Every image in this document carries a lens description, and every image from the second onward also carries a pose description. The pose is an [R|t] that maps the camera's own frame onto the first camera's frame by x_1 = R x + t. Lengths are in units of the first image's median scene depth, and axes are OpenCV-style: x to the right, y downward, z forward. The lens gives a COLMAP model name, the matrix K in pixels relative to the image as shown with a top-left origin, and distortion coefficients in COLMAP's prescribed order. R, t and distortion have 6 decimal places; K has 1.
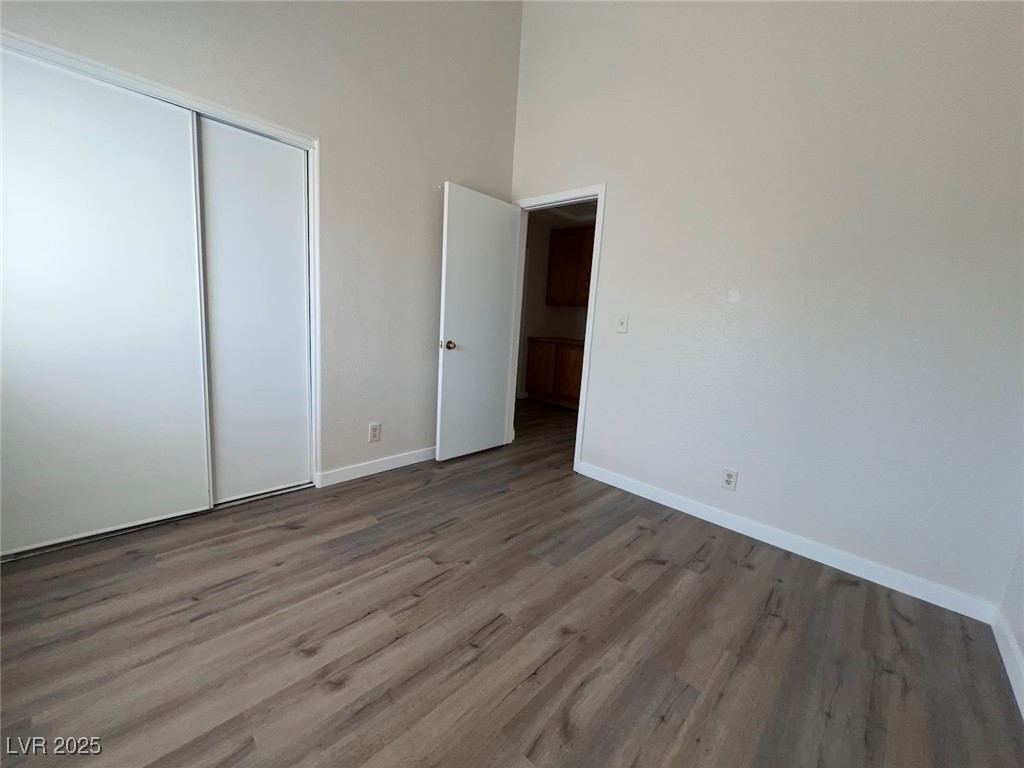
lens RADIAL K [[409.3, 0, 512.0], [0, 409.3, 384.0], [0, 0, 1]] dist [-0.000829, -0.000291]
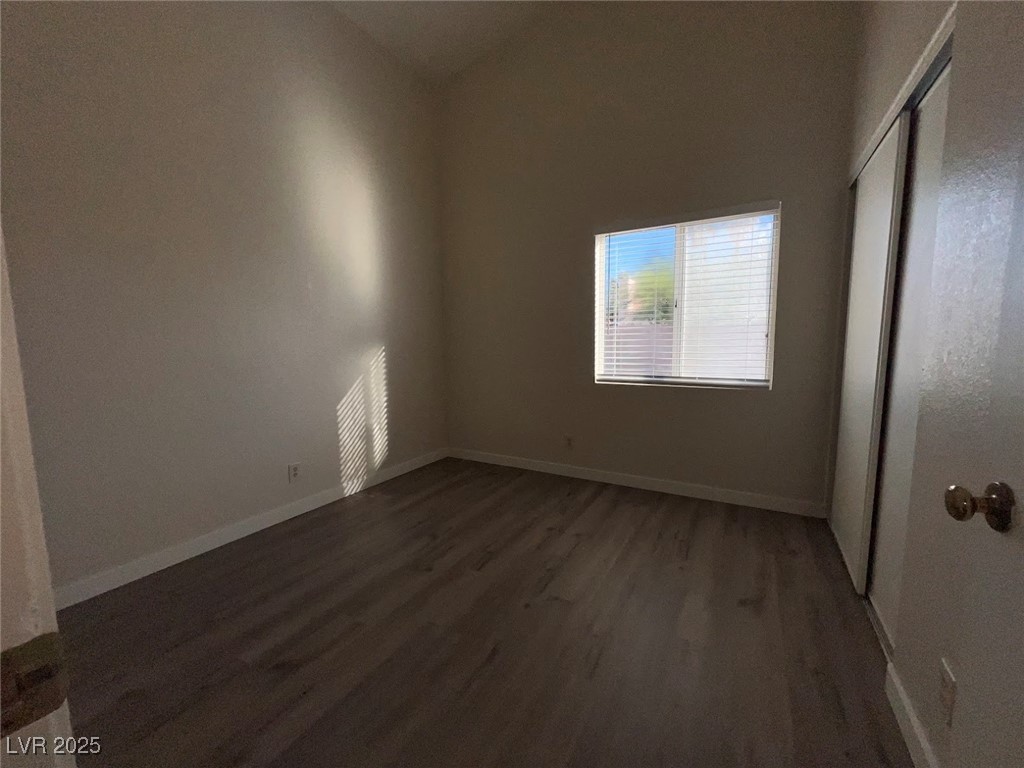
lens RADIAL K [[409.3, 0, 512.0], [0, 409.3, 384.0], [0, 0, 1]] dist [-0.000829, -0.000291]
pose [[-0.971726, -0.028302, -0.234408, 0.157922], [-0.087784, 0.964928, 0.247401, -0.278938], [0.219185, 0.260983, -0.940131, 1.748767]]
